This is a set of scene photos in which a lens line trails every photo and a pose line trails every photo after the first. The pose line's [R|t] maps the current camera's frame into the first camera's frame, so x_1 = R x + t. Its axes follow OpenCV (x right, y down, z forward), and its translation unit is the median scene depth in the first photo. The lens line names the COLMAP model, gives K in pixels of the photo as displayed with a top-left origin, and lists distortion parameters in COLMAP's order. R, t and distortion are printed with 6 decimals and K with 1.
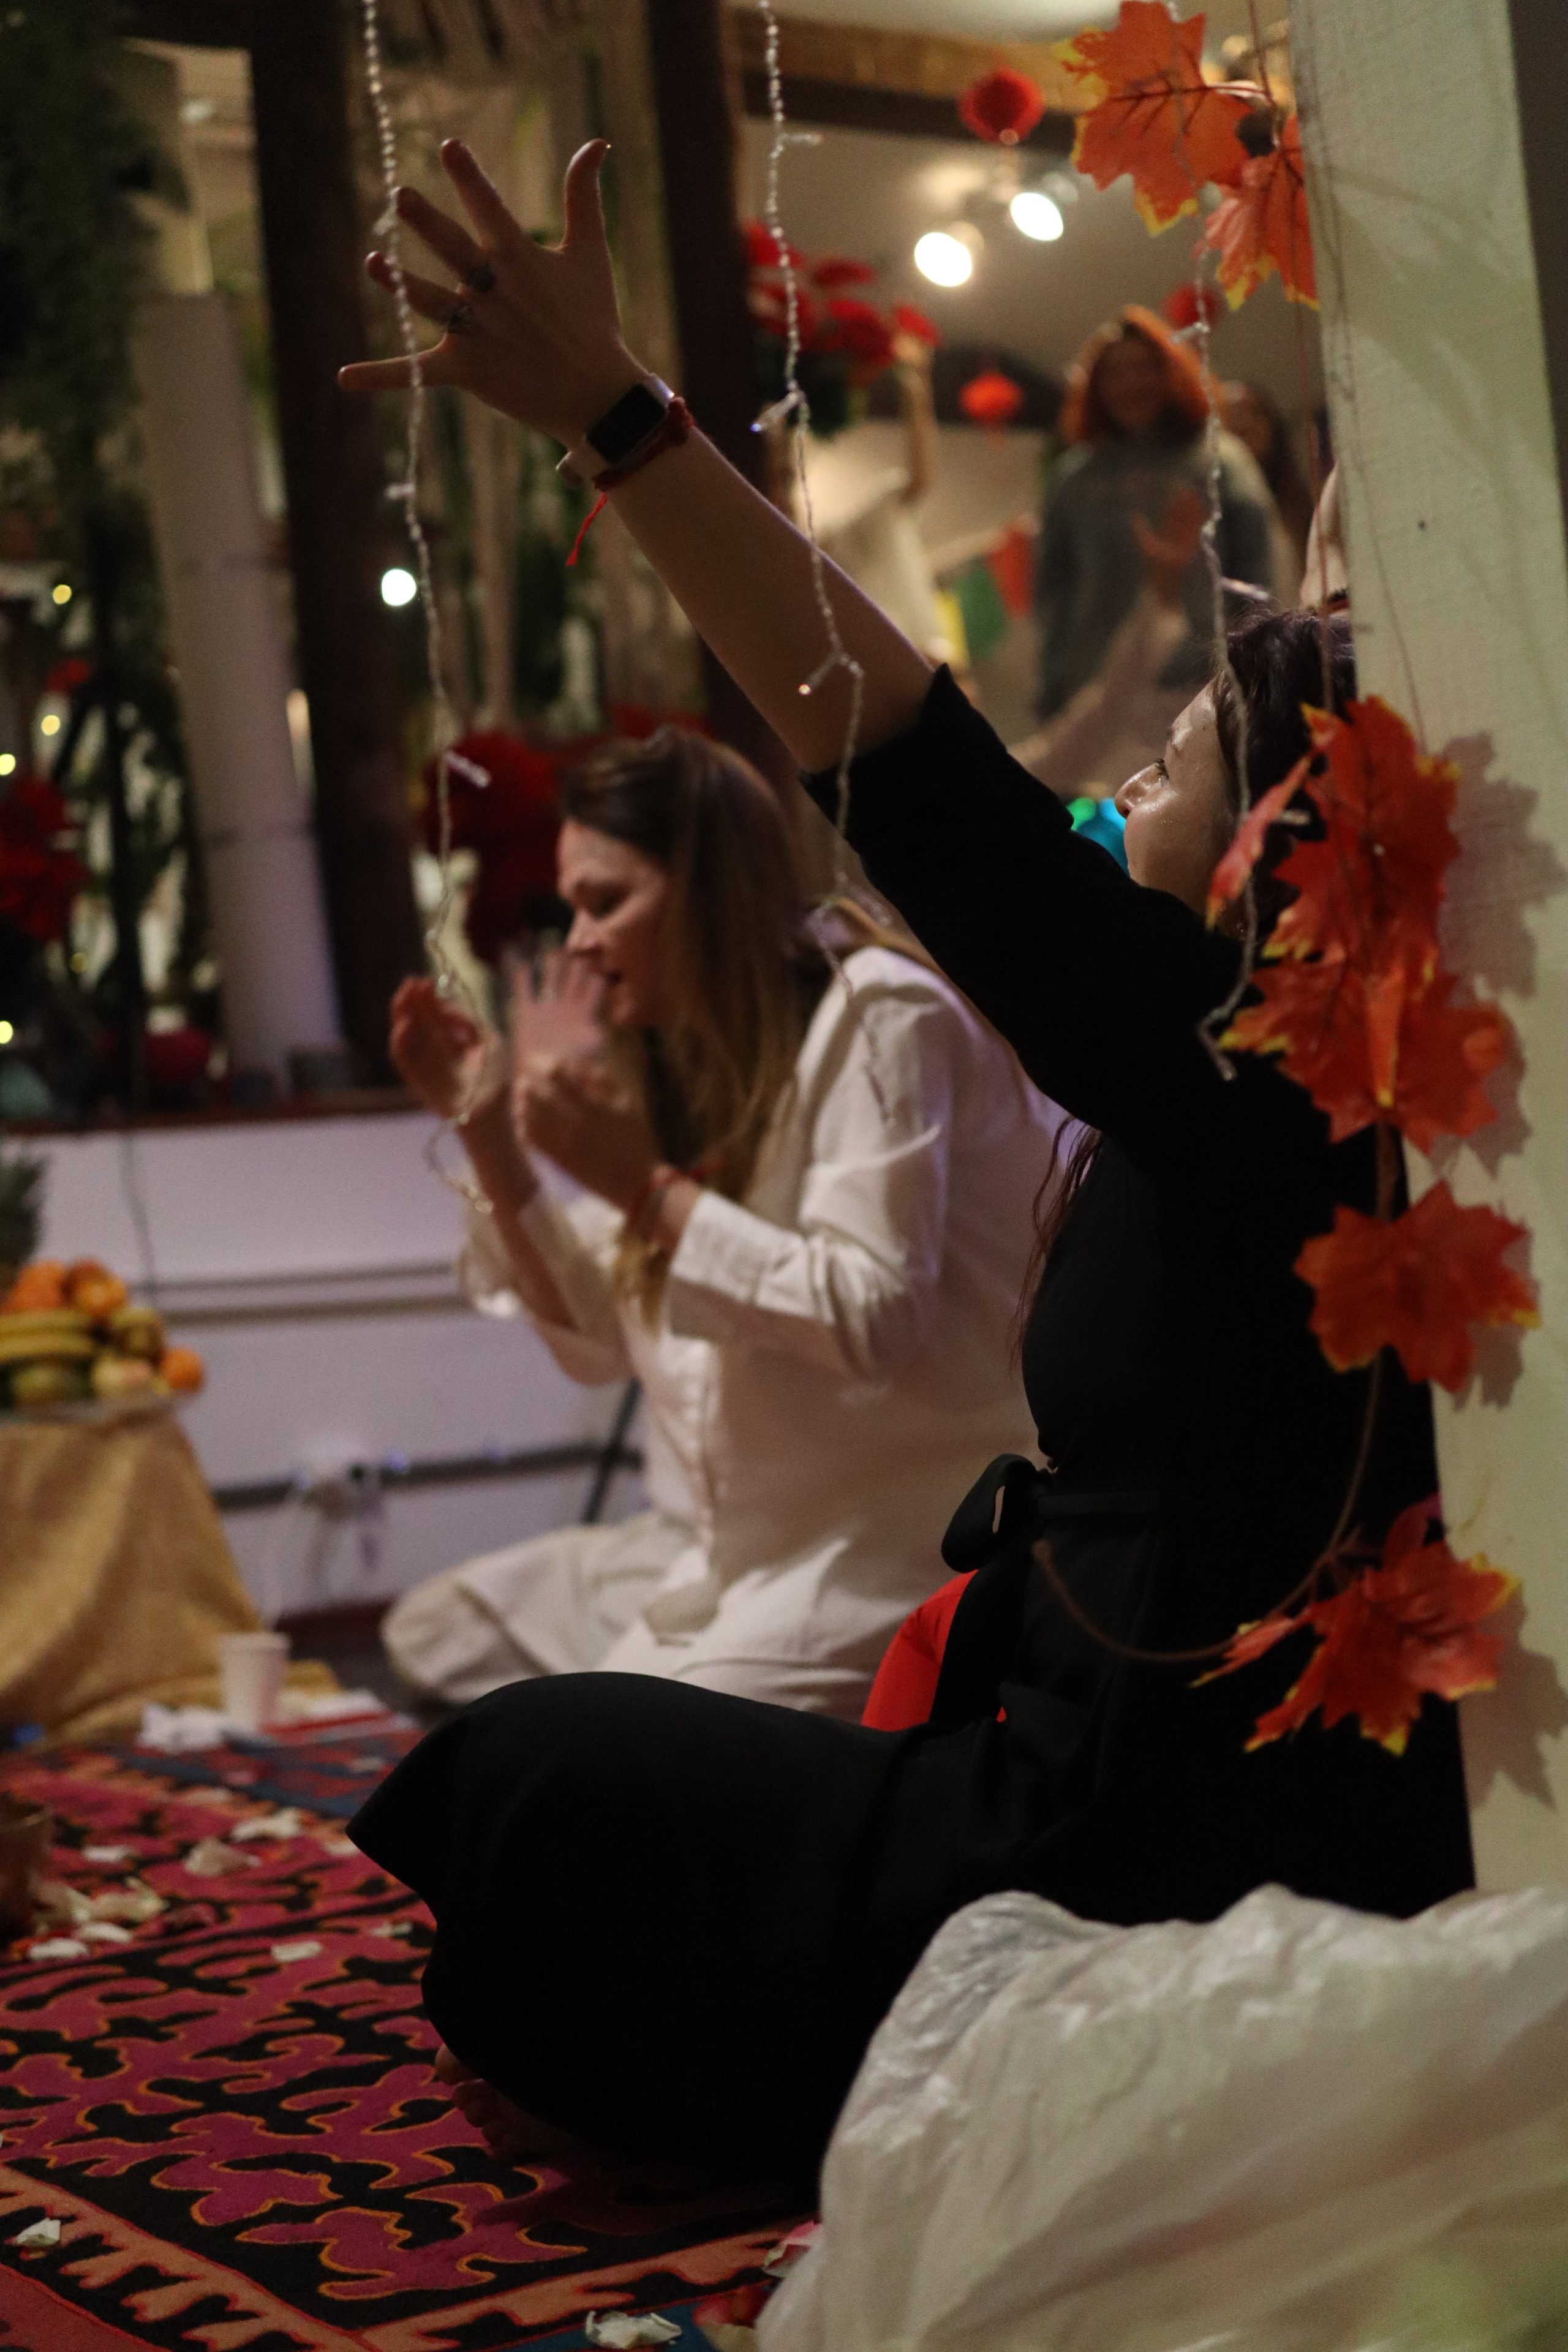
lens RADIAL K [[3430.3, 0, 824.9], [0, 3430.3, 1210.2], [0, 0, 1]] dist [-0.003393, 0.000000]
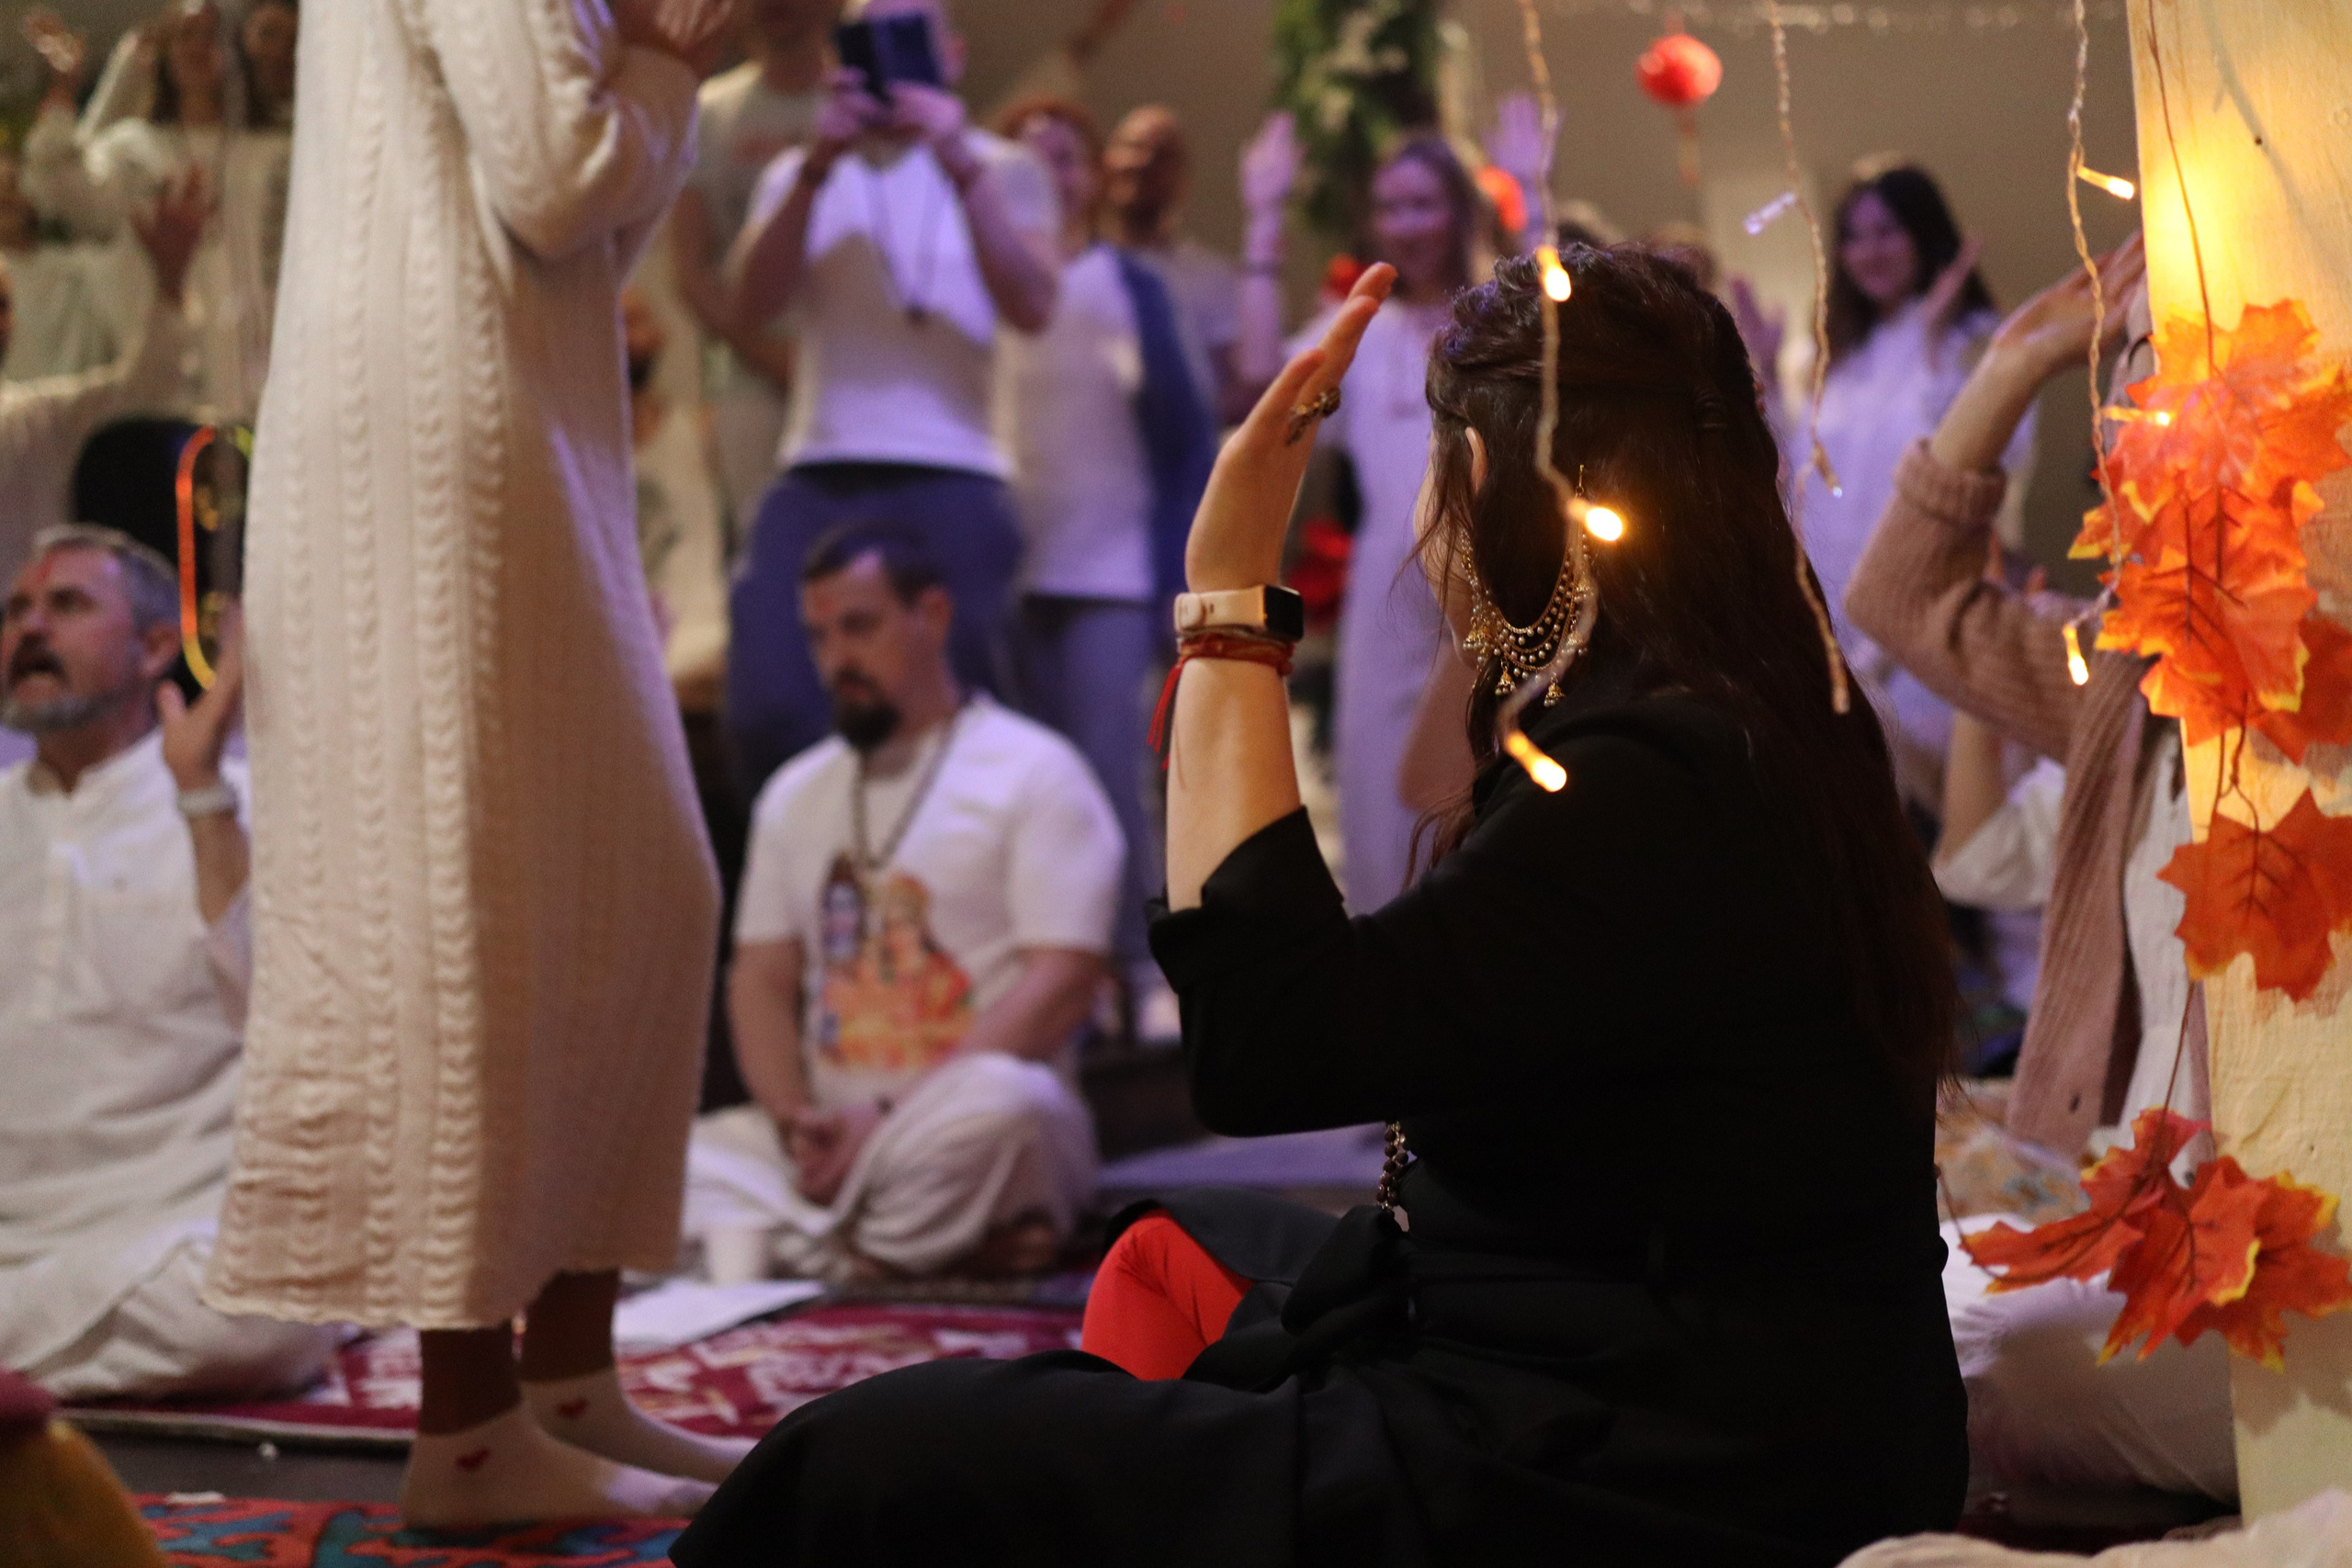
lens RADIAL K [[3430.0, 0, 1156.6], [0, 3430.0, 760.7], [0, 0, 1]] dist [-0.003393, 0.000000]
pose [[0.865620, 0.043997, 0.498764, -0.225140], [-0.022679, 0.998555, -0.048726, 0.014410], [-0.500187, 0.030867, 0.865367, 0.110906]]
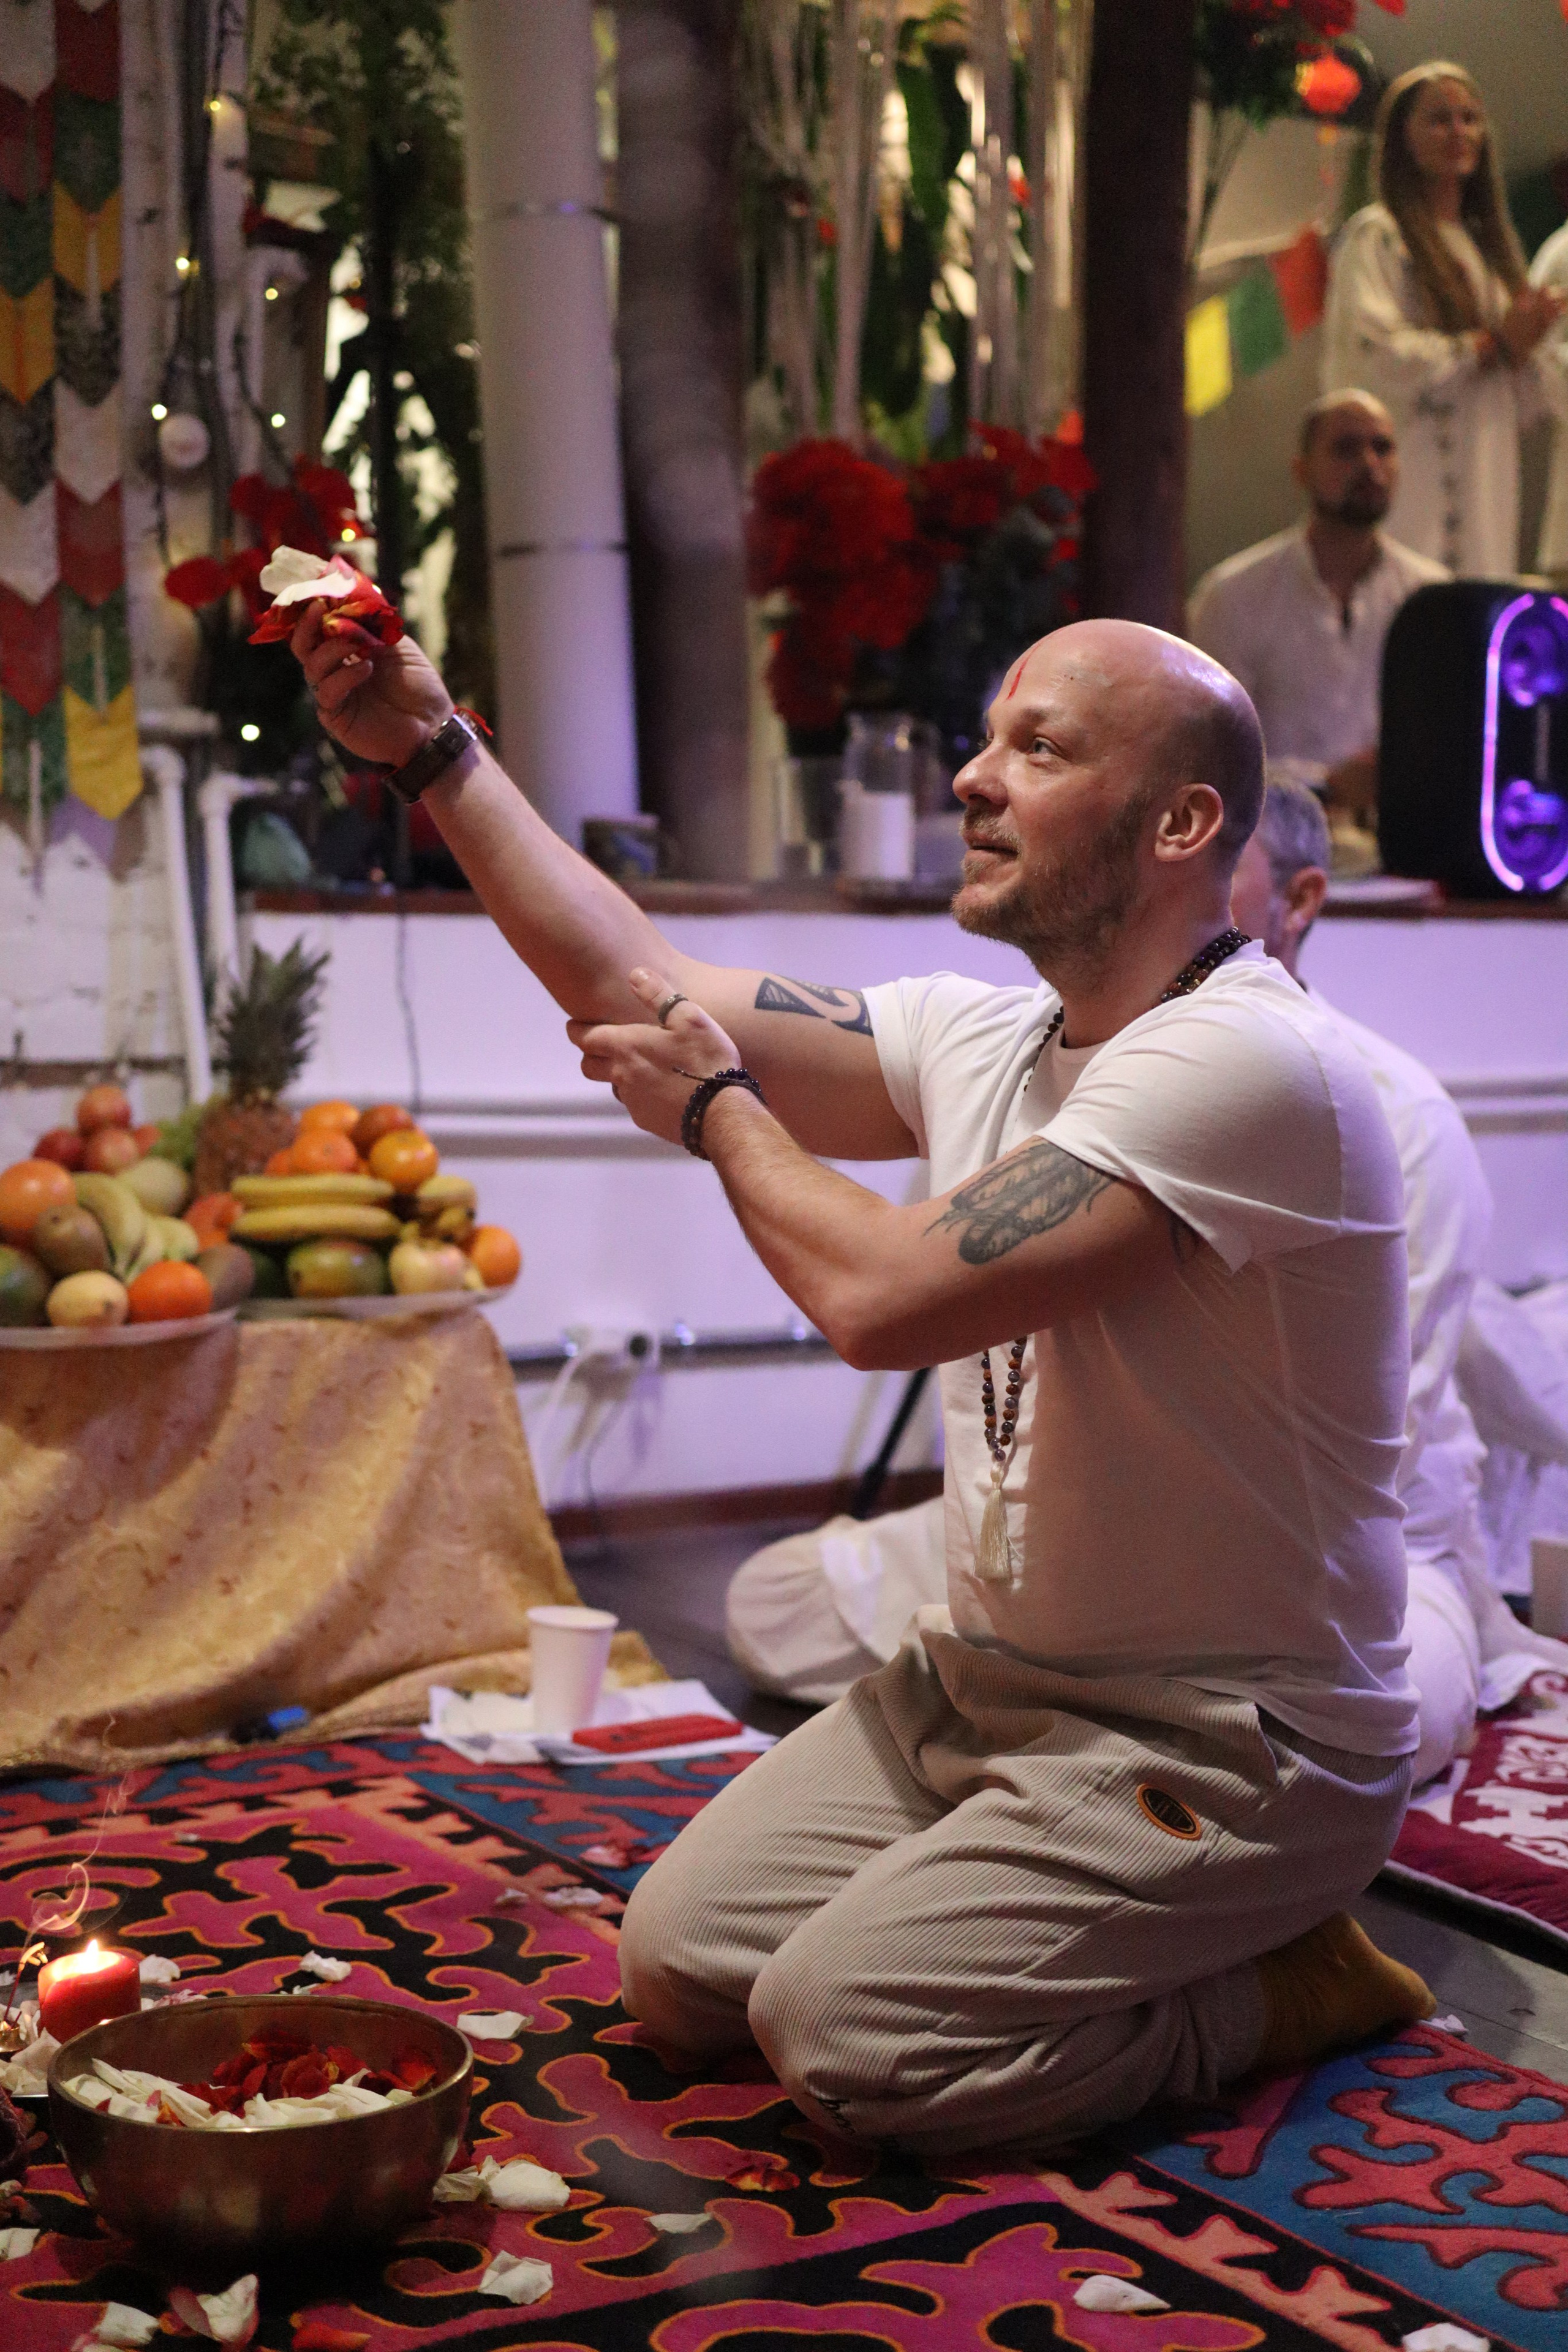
lens RADIAL K [[3430.3, 0, 785.7], [0, 3430.3, 1165.6], [0, 0, 1]] dist [-0.003393, 0.000000]
pose [[0.995692, 0.092355, -0.008269, -0.122954], [-0.091351, 0.992328, 0.083313, -0.048270], [0.015900, -0.082199, 0.996489, 0.228158]]
